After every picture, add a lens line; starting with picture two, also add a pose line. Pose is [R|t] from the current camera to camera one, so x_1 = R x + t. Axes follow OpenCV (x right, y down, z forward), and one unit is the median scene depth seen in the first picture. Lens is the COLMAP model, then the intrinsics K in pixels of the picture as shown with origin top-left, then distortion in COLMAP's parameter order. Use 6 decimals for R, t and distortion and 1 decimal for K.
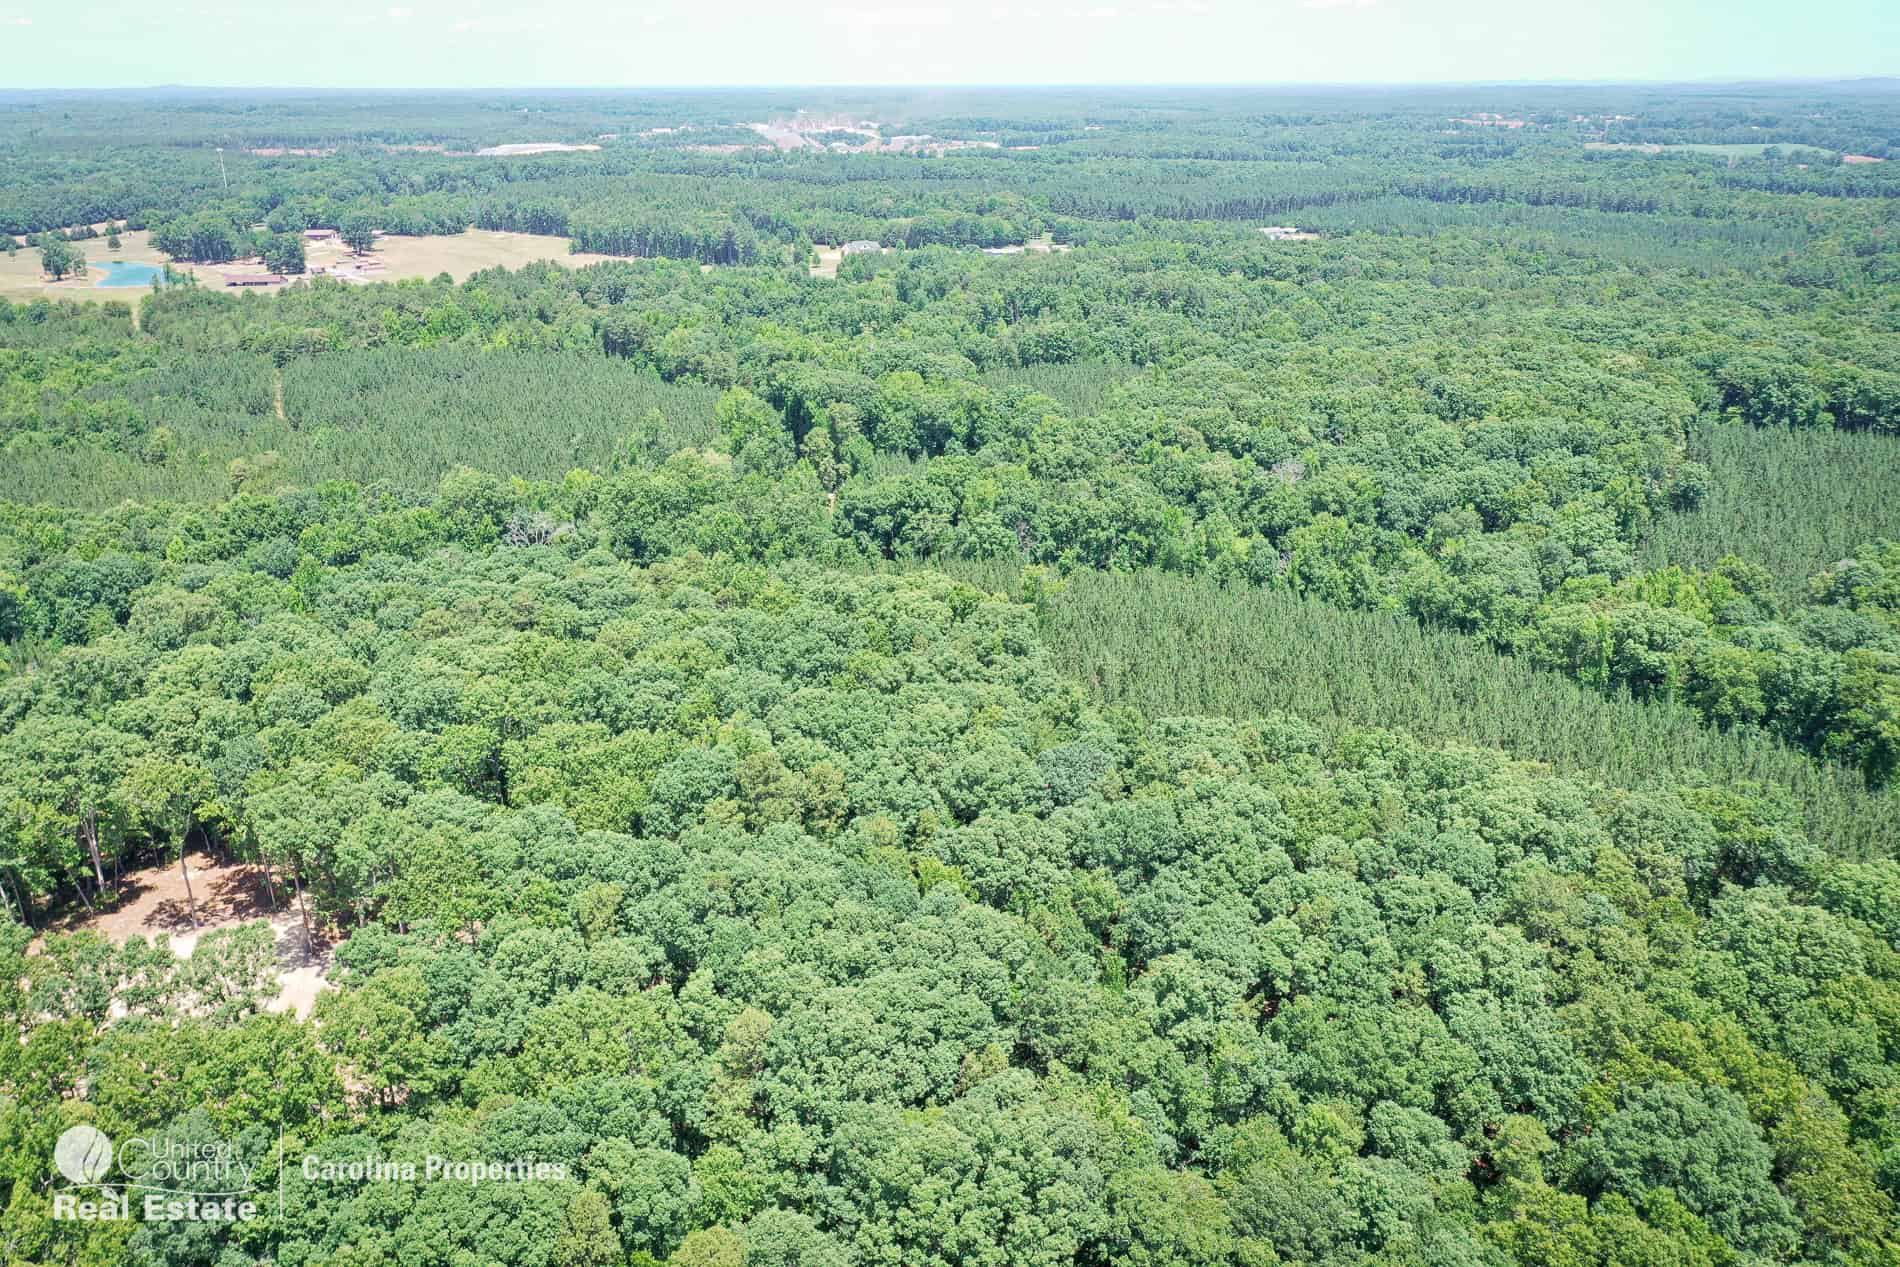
lens RADIAL K [[1515.4, 0, 959.5], [0, 1515.4, 630.1], [0, 0, 1]] dist [-0.000191, 0.002140]
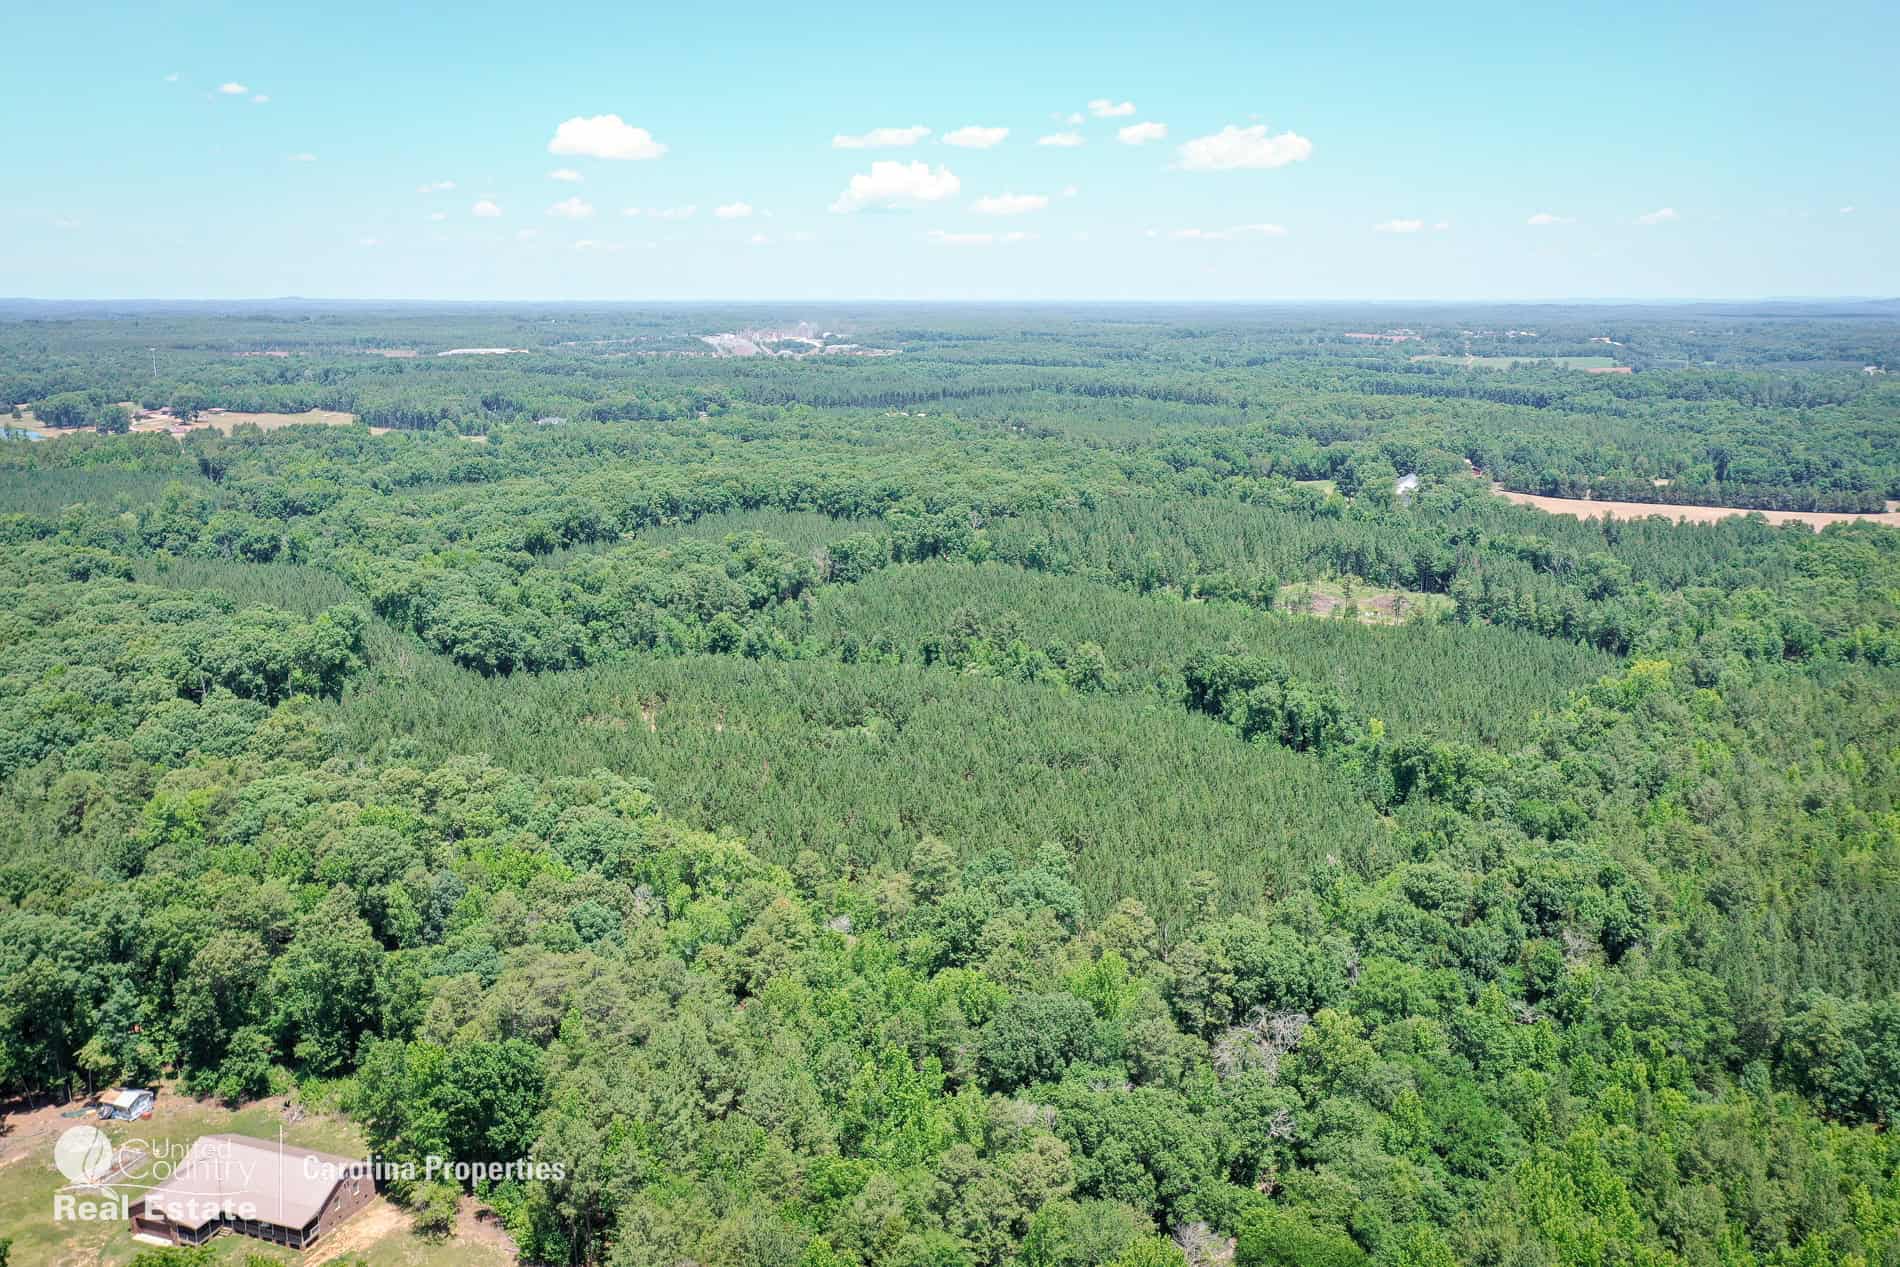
lens RADIAL K [[1515.4, 0, 959.5], [0, 1515.4, 630.1], [0, 0, 1]] dist [-0.000191, 0.002140]
pose [[0.998338, 0.017673, -0.054855, 0.137515], [-0.024703, 0.991171, -0.130265, 0.033525], [0.052069, 0.131404, 0.989961, -0.097309]]
